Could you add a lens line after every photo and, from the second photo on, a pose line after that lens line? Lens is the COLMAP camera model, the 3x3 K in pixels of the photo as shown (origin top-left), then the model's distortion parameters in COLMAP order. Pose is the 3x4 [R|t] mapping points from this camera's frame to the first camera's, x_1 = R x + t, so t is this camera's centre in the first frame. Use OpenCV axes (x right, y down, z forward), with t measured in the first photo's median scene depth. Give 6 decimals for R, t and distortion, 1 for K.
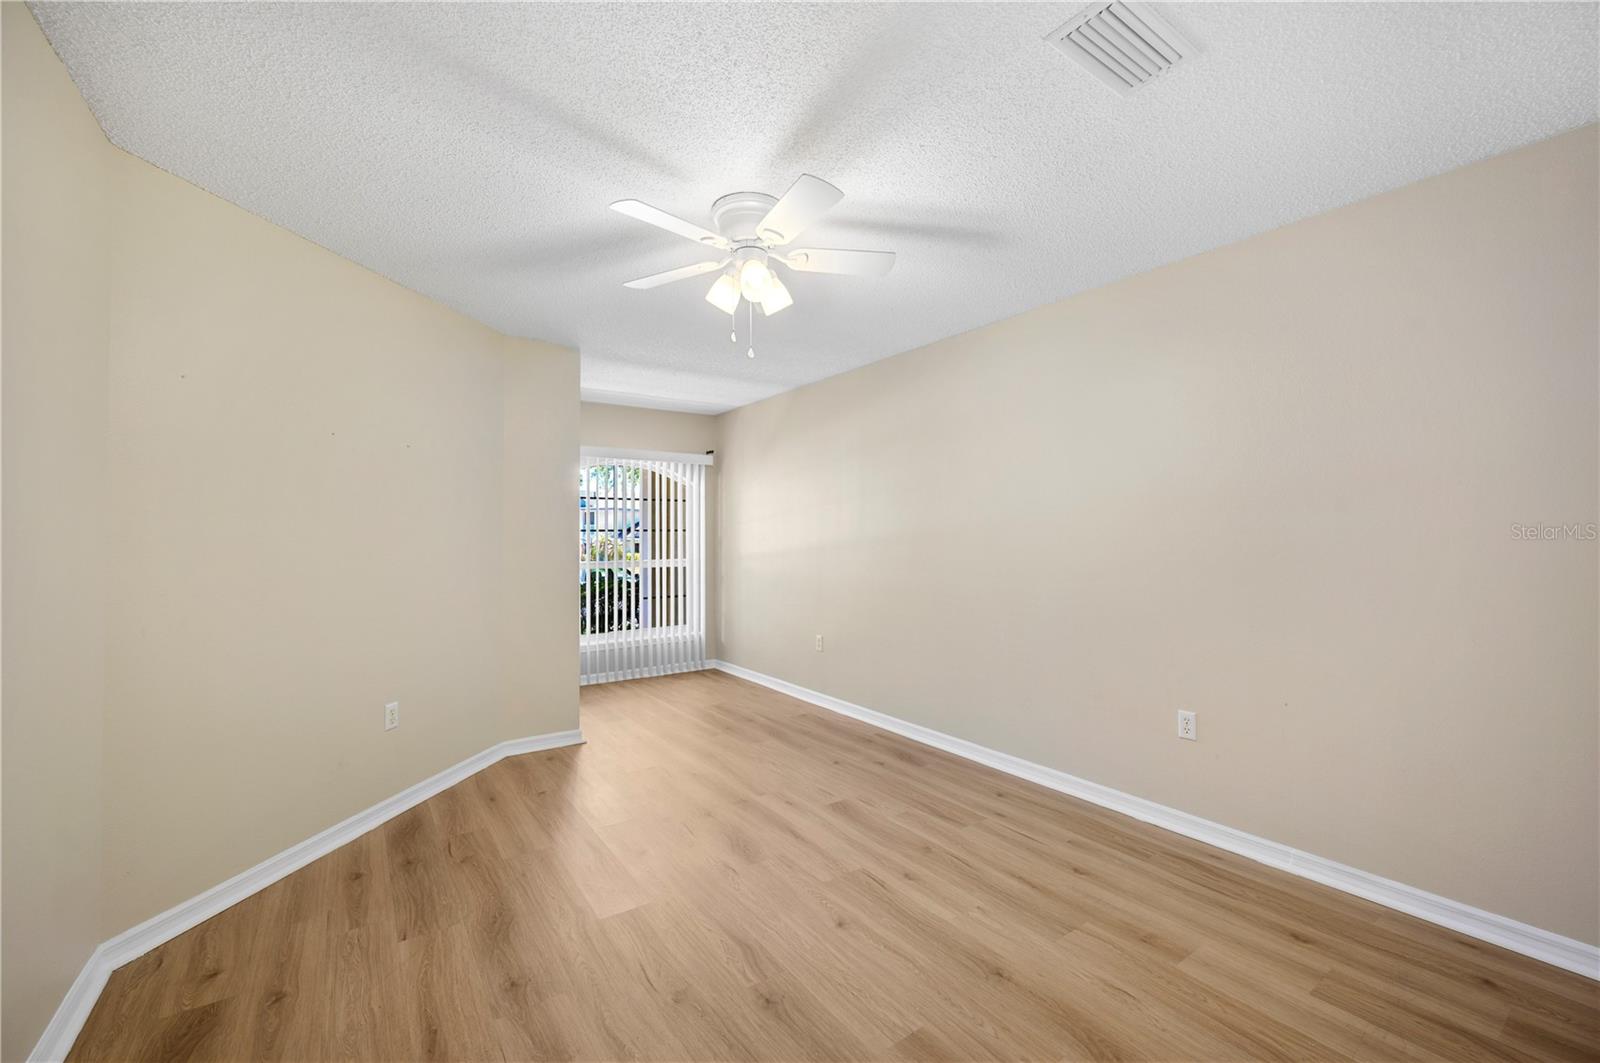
lens RADIAL K [[634.3, 0, 803.0], [0, 634.3, 537.4], [0, 0, 1]] dist [-0.002566, -0.000554]
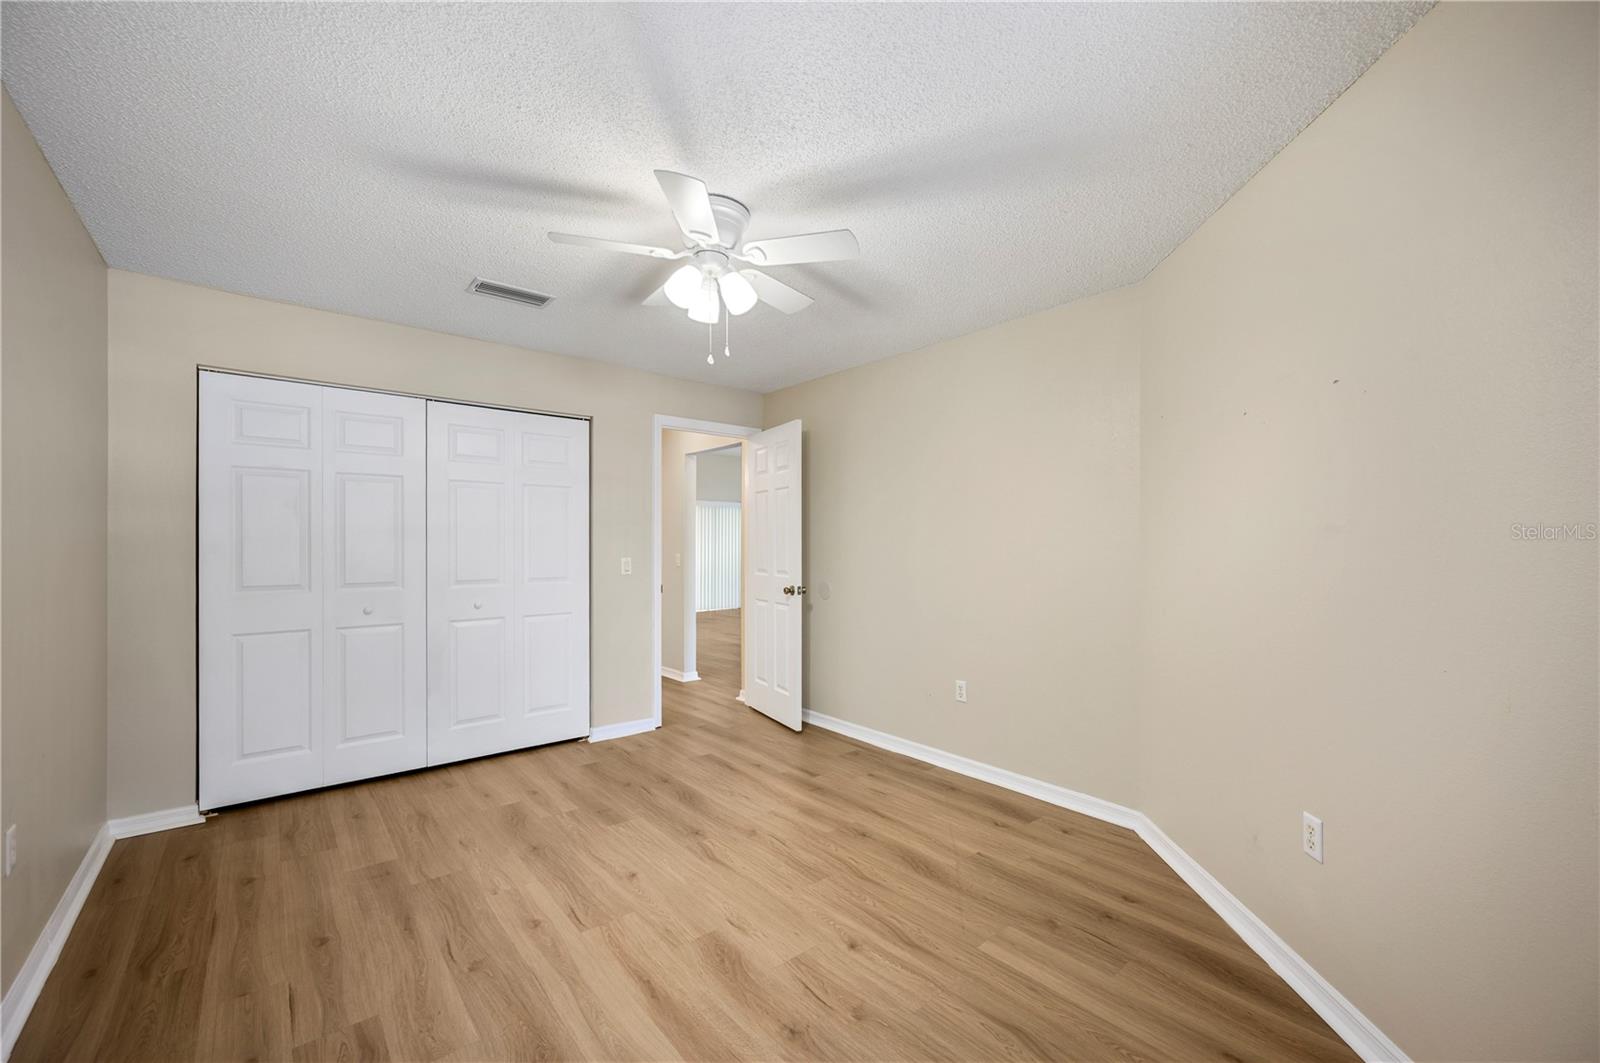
lens RADIAL K [[634.3, 0, 803.0], [0, 634.3, 537.4], [0, 0, 1]] dist [-0.002566, -0.000554]
pose [[-0.995920, 0.001818, -0.090218, -0.135605], [0.002715, 0.999948, -0.009824, -0.002771], [0.090196, -0.010029, -0.995874, 1.993169]]
